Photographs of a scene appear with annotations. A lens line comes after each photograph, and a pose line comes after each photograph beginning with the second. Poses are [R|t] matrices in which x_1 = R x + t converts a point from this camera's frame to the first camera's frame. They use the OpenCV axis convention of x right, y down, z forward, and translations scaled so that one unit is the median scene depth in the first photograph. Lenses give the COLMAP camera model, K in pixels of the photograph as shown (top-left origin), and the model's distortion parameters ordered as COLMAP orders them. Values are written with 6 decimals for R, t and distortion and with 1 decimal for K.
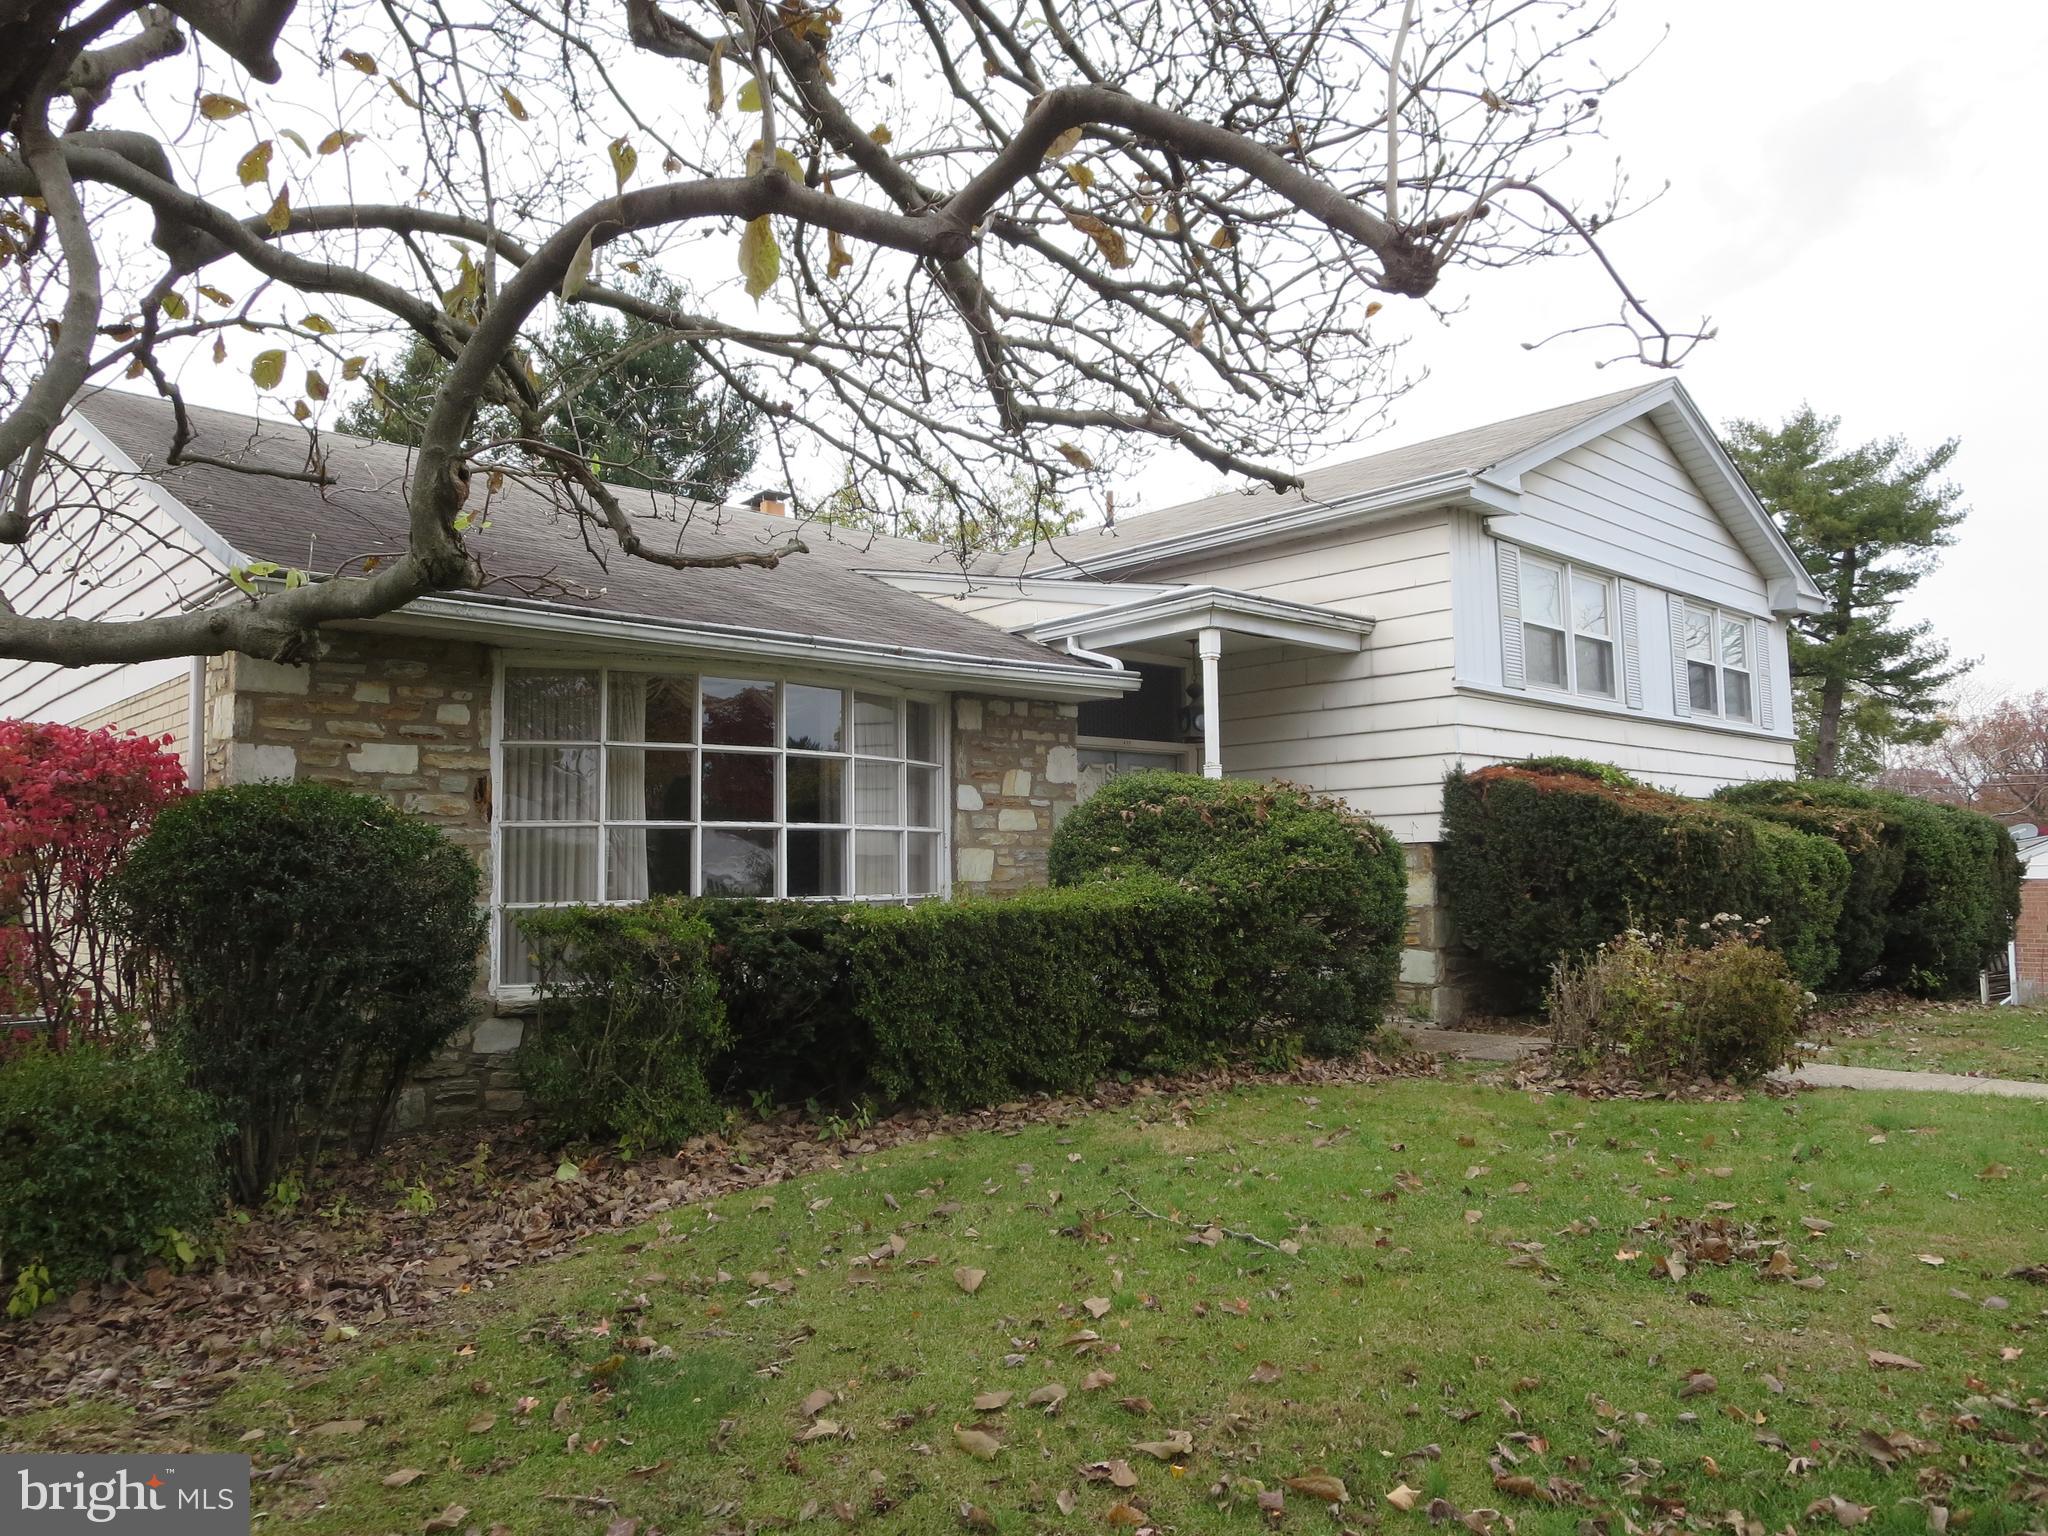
lens RADIAL K [[1473.3, 0, 1024.0], [0, 1473.3, 768.0], [0, 0, 1]] dist [-0.076087, 0.002224]
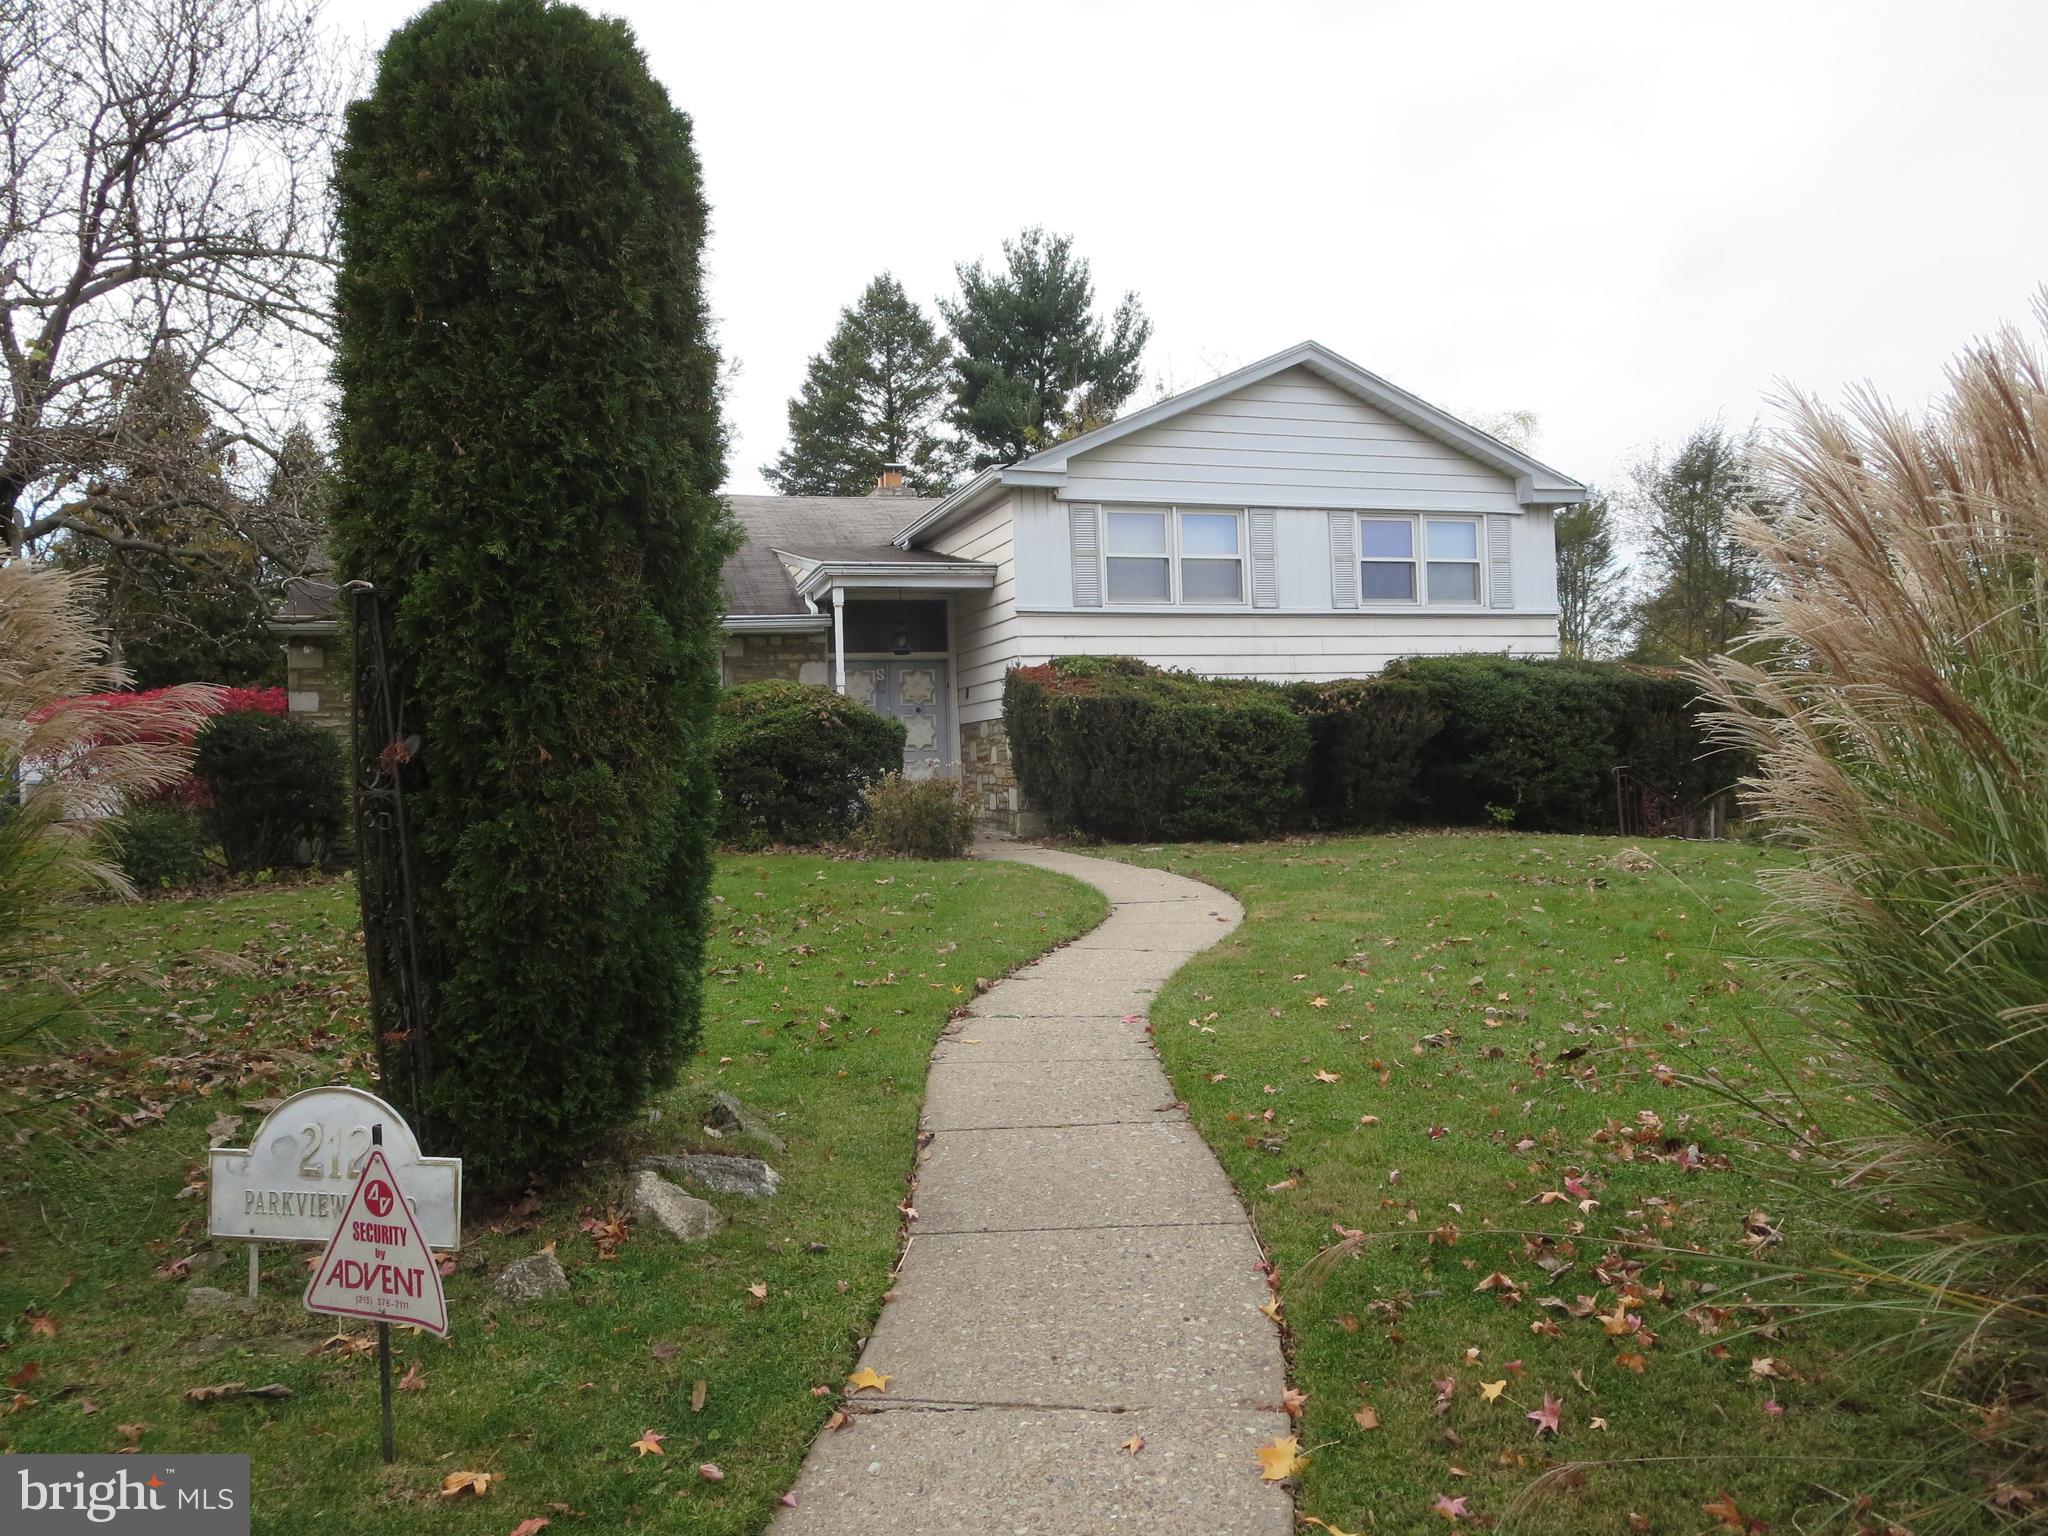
lens RADIAL K [[1473.3, 0, 1024.0], [0, 1473.3, 768.0], [0, 0, 1]] dist [-0.076087, 0.002224]
pose [[0.911408, -0.015118, -0.411227, 0.967063], [0.048527, 0.996301, 0.070924, -0.002497], [0.408633, -0.084596, 0.908770, -0.391535]]
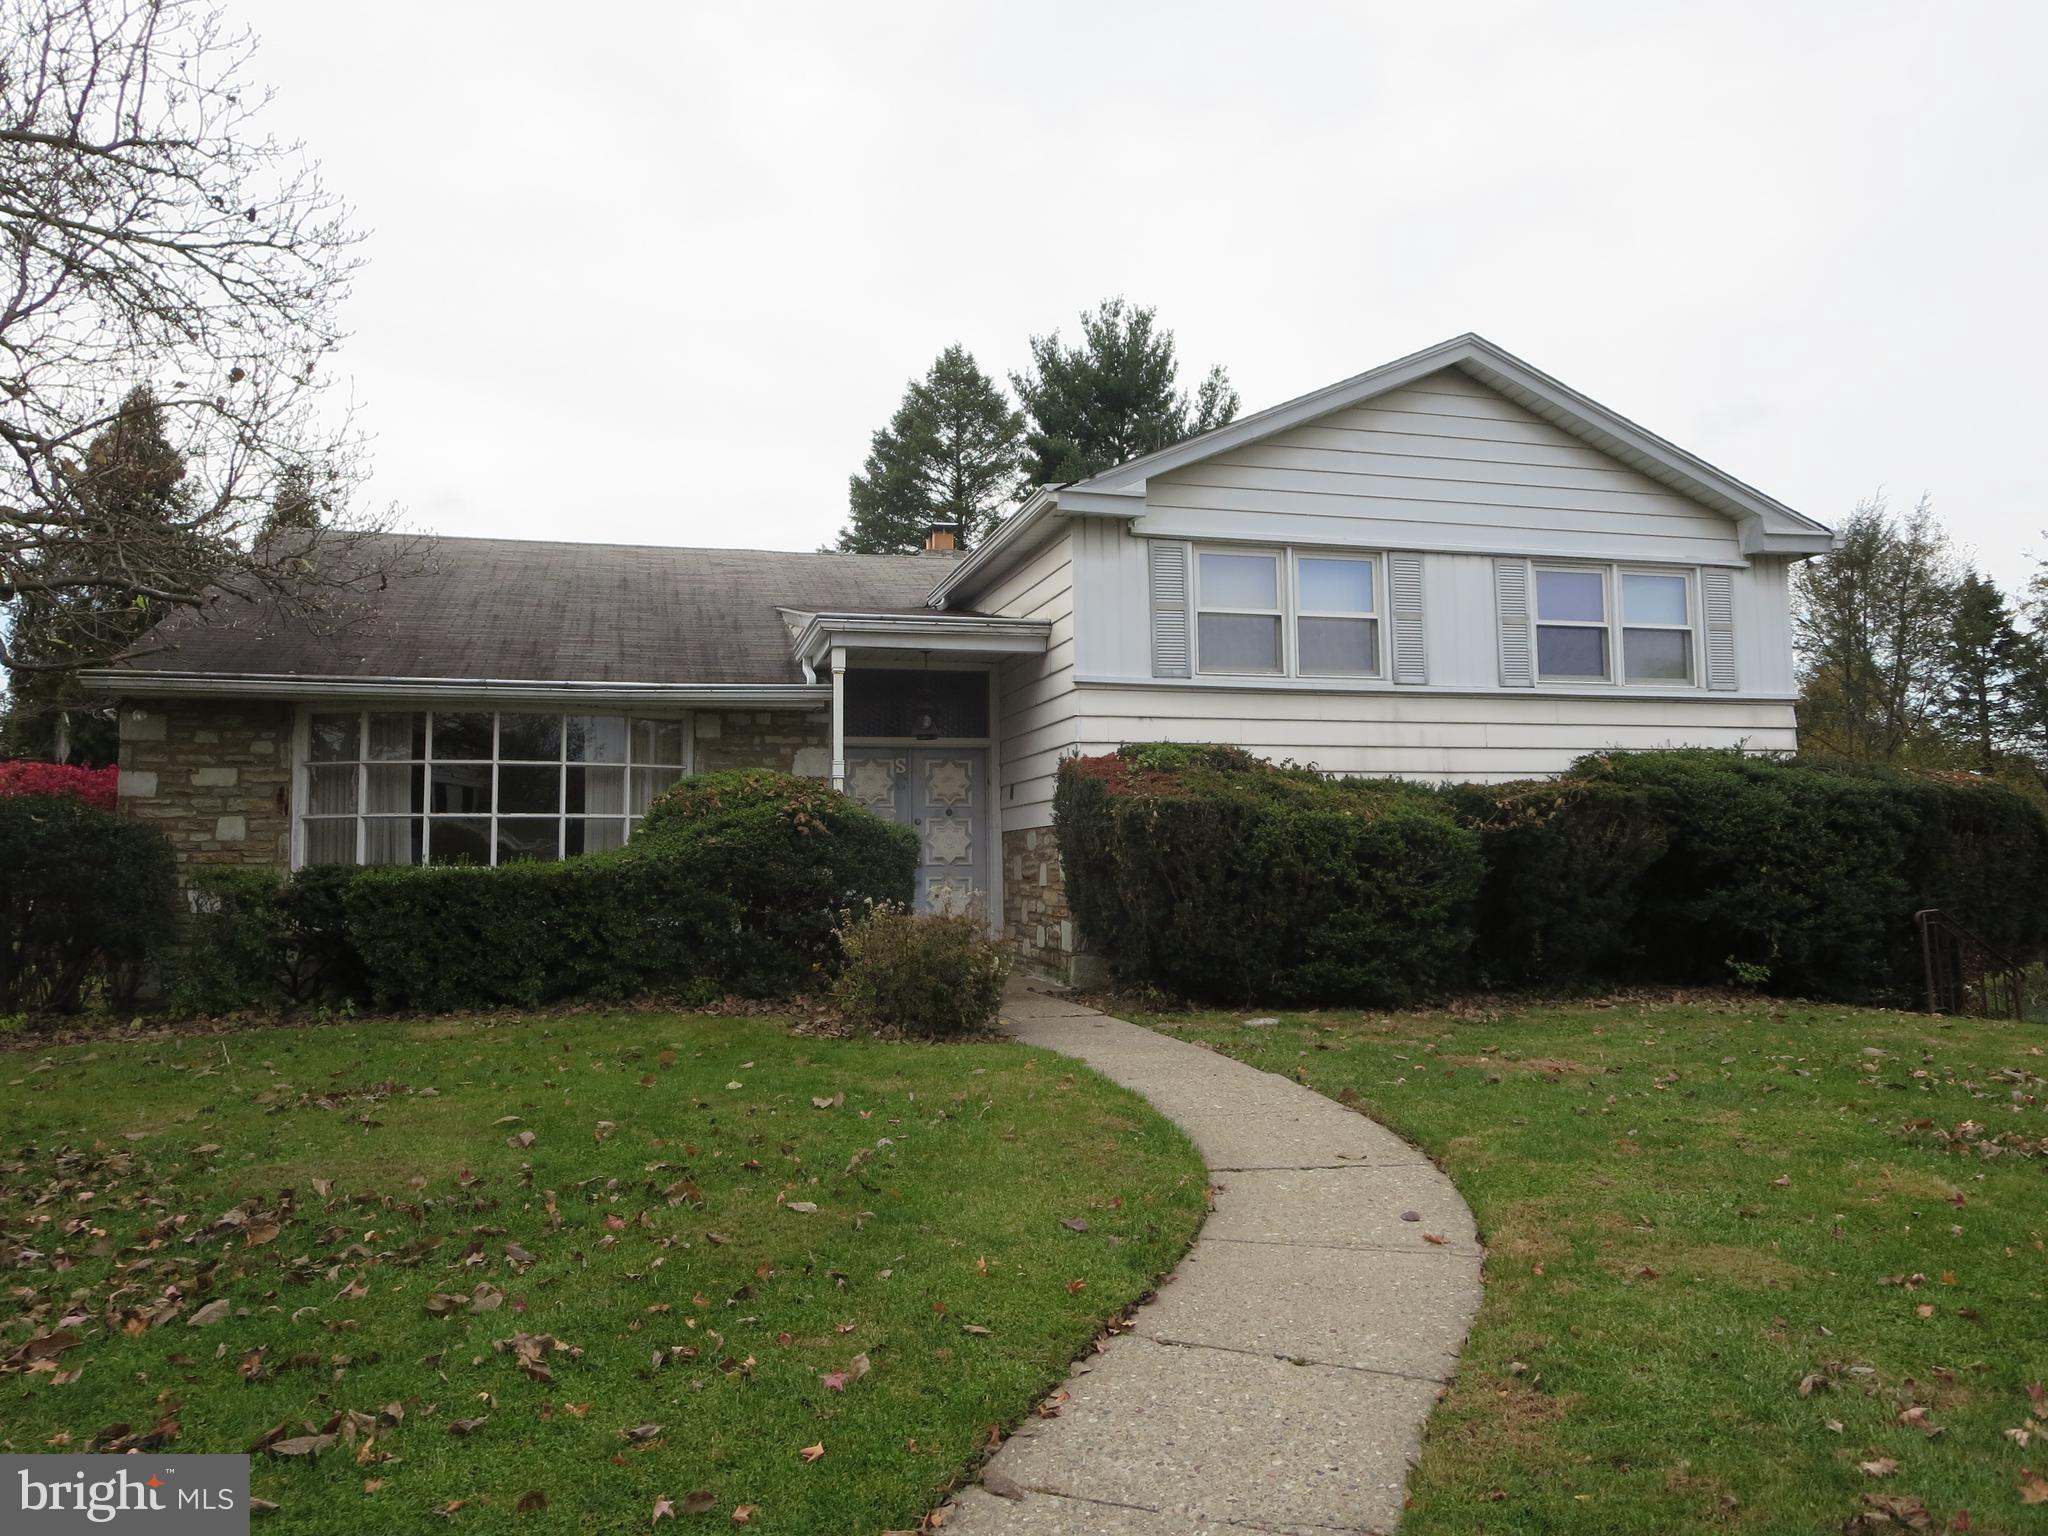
lens RADIAL K [[1467.6, 0, 974.2], [0, 1467.6, 727.2], [0, 0, 1]] dist [-0.028038, 0.012391]
pose [[0.873101, -0.040989, -0.485814, 0.807975], [0.031954, 0.999128, -0.026870, 0.006353], [0.486491, 0.007937, 0.873649, -0.001715]]
